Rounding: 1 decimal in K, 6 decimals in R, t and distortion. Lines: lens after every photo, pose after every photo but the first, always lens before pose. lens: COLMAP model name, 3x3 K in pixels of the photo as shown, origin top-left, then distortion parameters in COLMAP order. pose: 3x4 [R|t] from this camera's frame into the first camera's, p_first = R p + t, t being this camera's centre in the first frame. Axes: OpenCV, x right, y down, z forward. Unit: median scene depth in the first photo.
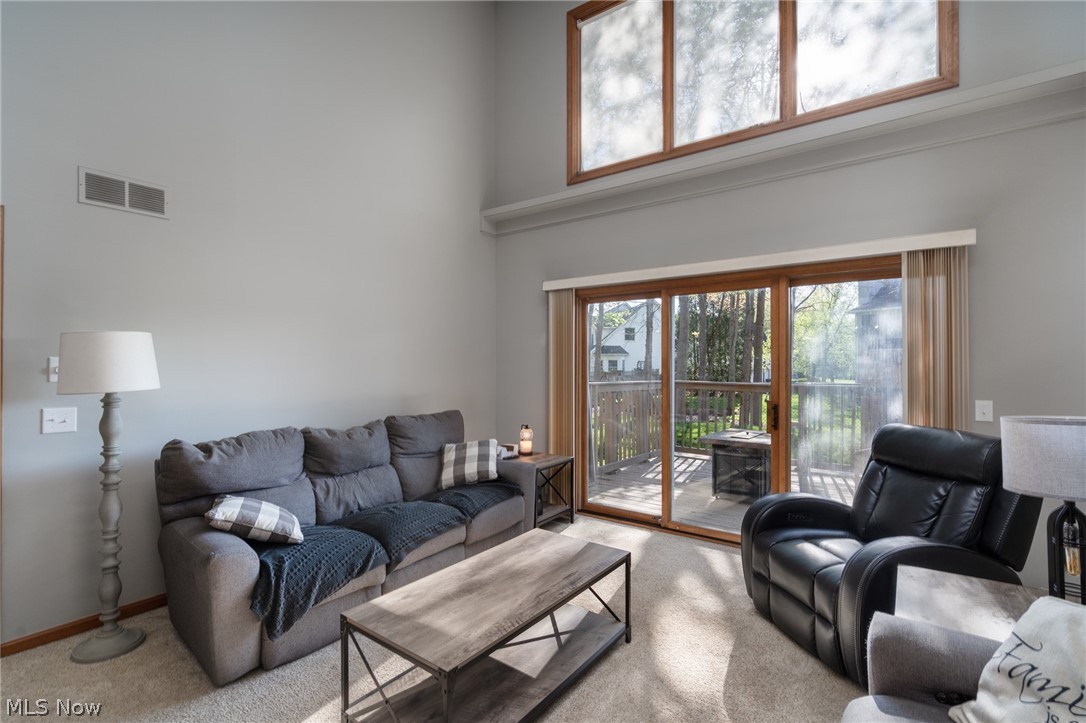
lens RADIAL K [[499.7, 0, 546.6], [0, 499.7, 361.5], [0, 0, 1]] dist [0.009004, 0.001001]
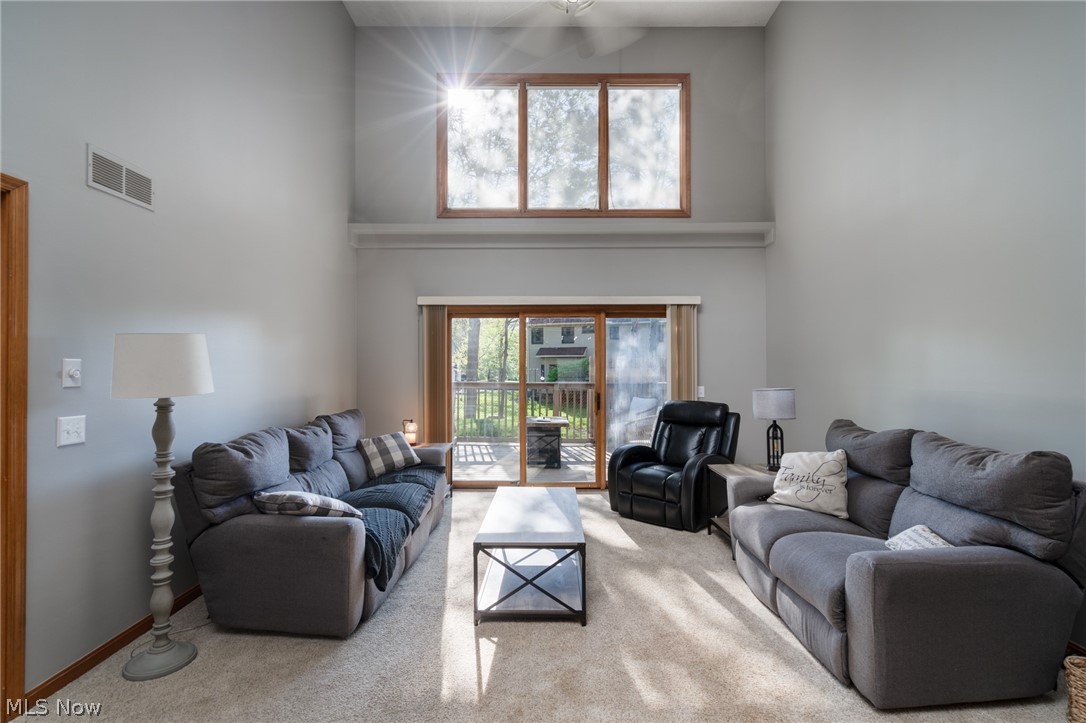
lens RADIAL K [[499.7, 0, 535.3], [0, 499.7, 362.6], [0, 0, 1]] dist [0.009004, 0.001001]
pose [[0.810142, 0.003988, 0.586221, -0.673824], [-0.000430, 0.999981, -0.006209, 0.002762], [-0.586234, 0.004778, 0.810128, -0.152508]]
